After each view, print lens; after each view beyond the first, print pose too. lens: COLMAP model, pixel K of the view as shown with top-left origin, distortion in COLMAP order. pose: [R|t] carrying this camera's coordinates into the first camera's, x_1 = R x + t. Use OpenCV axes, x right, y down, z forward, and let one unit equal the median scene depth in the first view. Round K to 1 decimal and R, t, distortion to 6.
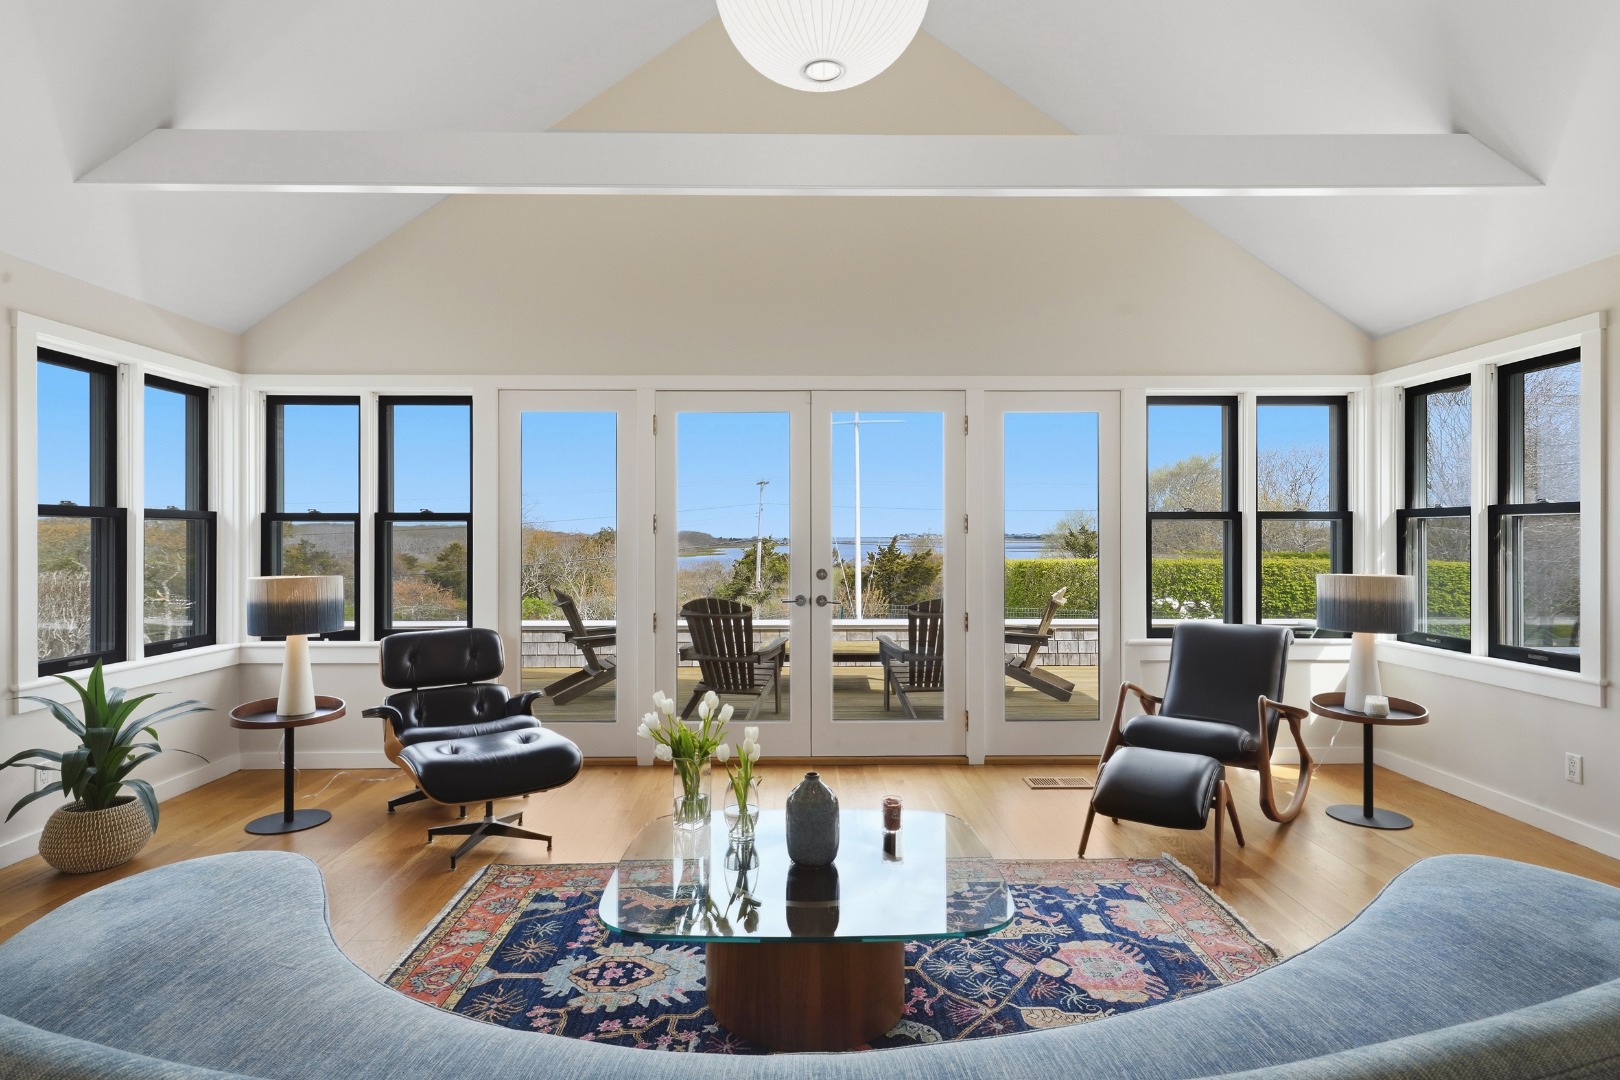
lens RADIAL K [[848.4, 0, 810.0], [0, 848.4, 540.0], [0, 0, 1]] dist [-0.002715, -0.000115]
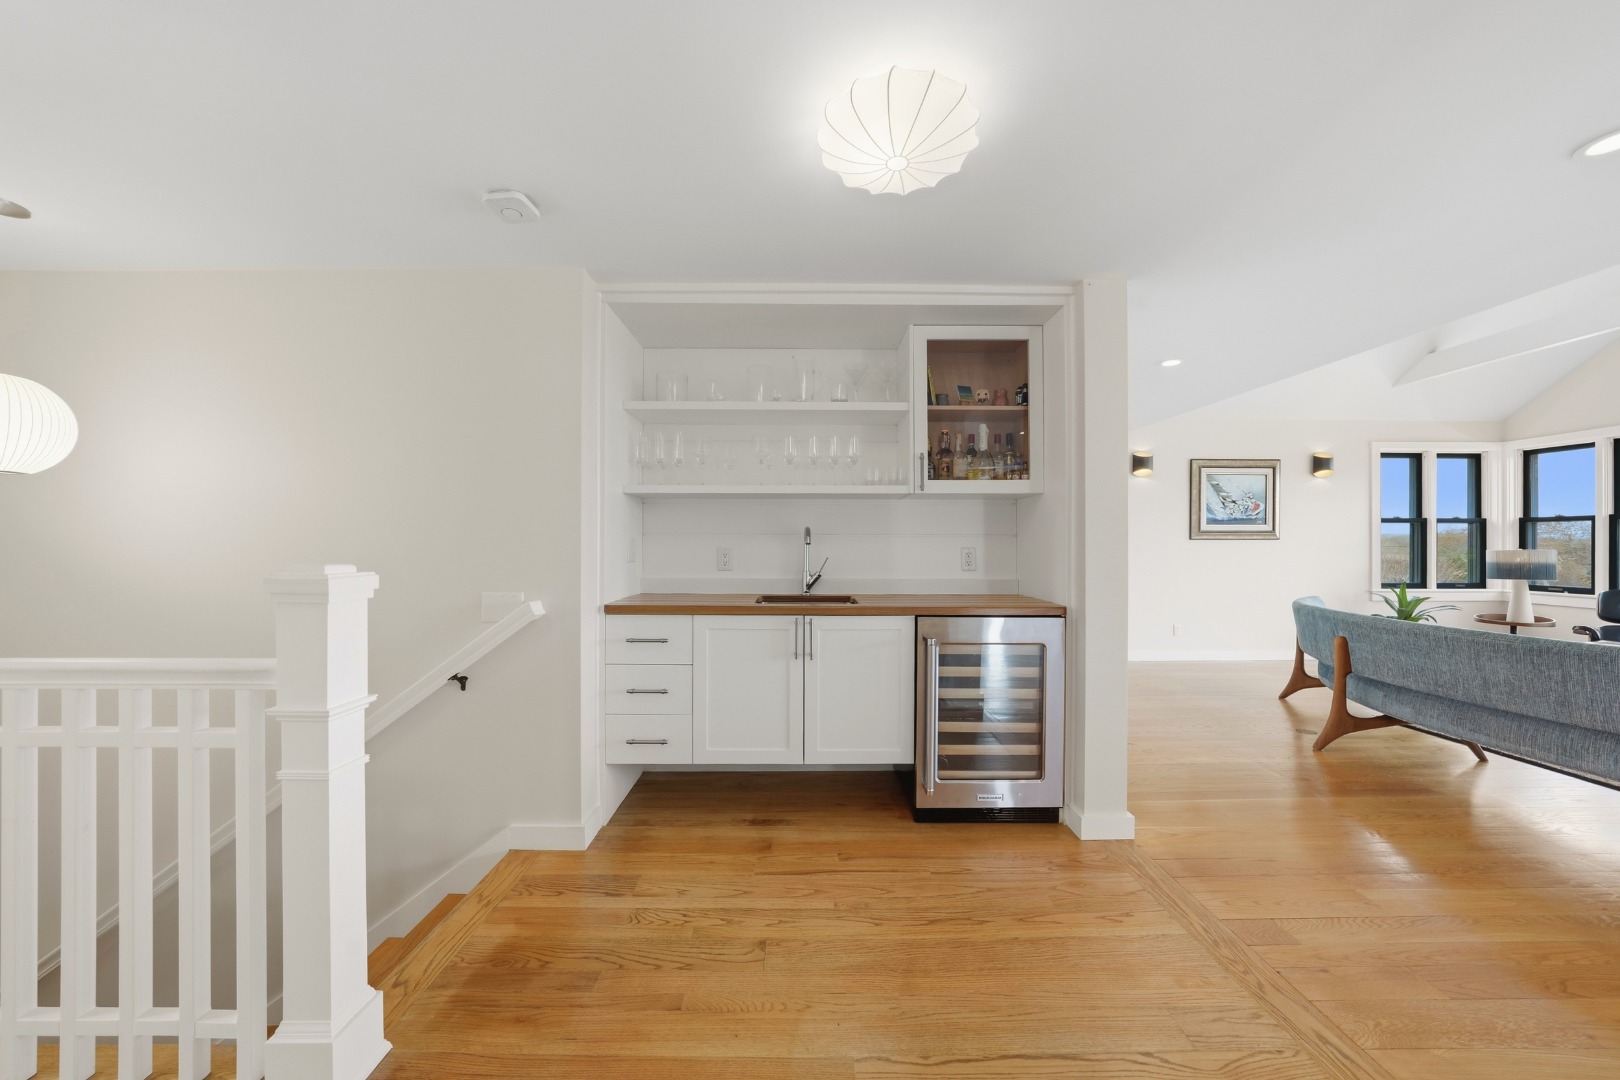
lens RADIAL K [[581.3, 0, 810.0], [0, 581.3, 540.0], [0, 0, 1]] dist [-0.000450, -0.000016]
pose [[-0.004525, -0.004058, -0.999982, 0.640526], [-0.005761, 0.999975, -0.004031, 0.030957], [0.999973, 0.005743, -0.004549, -0.531379]]
